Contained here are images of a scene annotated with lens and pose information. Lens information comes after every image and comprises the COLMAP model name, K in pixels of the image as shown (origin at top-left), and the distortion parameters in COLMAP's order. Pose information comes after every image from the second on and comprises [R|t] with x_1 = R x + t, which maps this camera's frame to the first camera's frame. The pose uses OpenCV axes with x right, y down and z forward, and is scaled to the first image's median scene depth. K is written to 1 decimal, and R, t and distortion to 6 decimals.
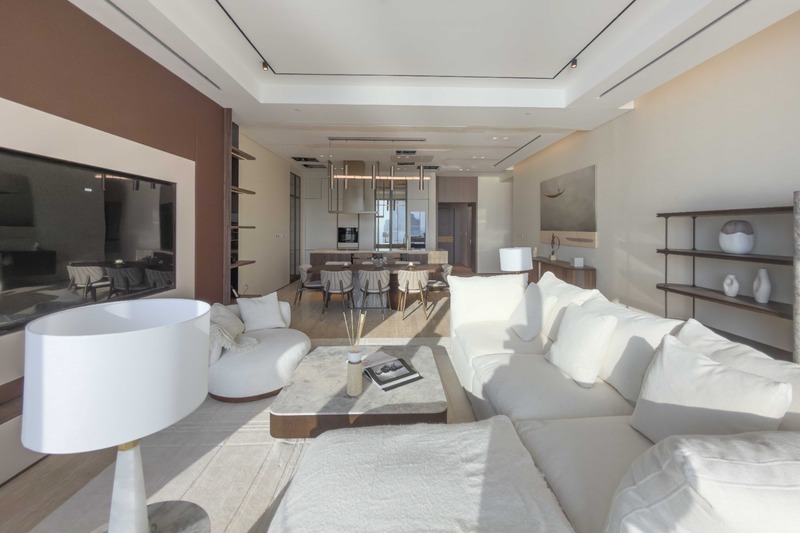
lens RADIAL K [[321.3, 0, 402.2], [0, 321.3, 247.5], [0, 0, 1]] dist [0.000334, -0.000014]
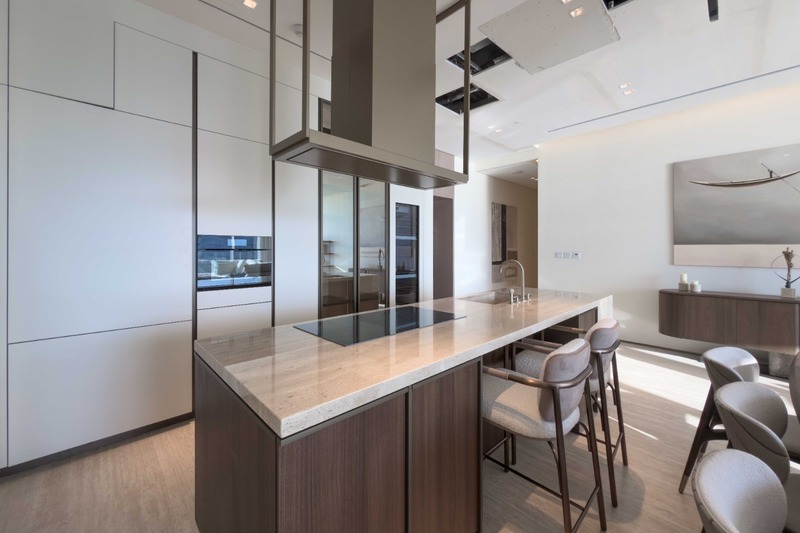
lens RADIAL K [[321.3, 0, 402.2], [0, 321.3, 247.5], [0, 0, 1]] dist [0.000334, -0.000014]
pose [[0.735169, -0.000793, 0.677883, -0.344073], [0.043608, 0.997983, -0.046126, -0.043507], [-0.676479, 0.063471, 0.733721, 0.936881]]
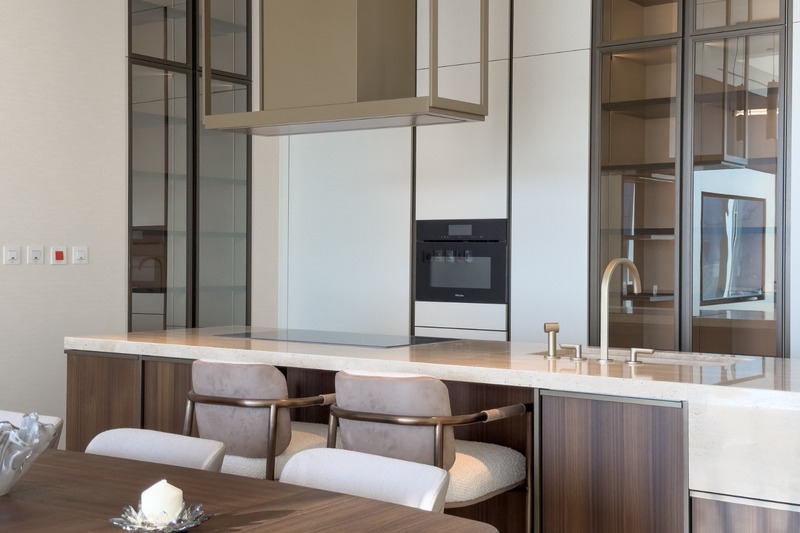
lens RADIAL K [[1116.5, 0, 400.0], [0, 1116.5, 266.5], [0, 0, 1]] dist [0.117469, -0.018452]
pose [[0.788998, 0.004901, -0.614377, 0.262690], [-0.039521, 0.998302, -0.042791, -0.009676], [0.613124, 0.058042, 0.787852, 0.649952]]
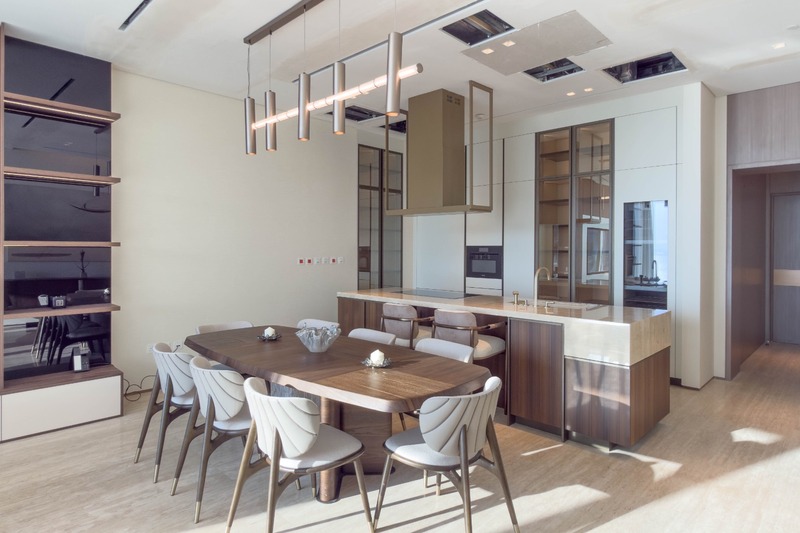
lens RADIAL K [[469.0, 0, 397.9], [0, 469.0, 251.1], [0, 0, 1]] dist [0.001640, 0.001034]
pose [[0.697180, 0.001930, -0.716893, 0.315388], [-0.043807, 0.998242, -0.039914, -0.029410], [0.715556, 0.059232, 0.696039, 0.590445]]
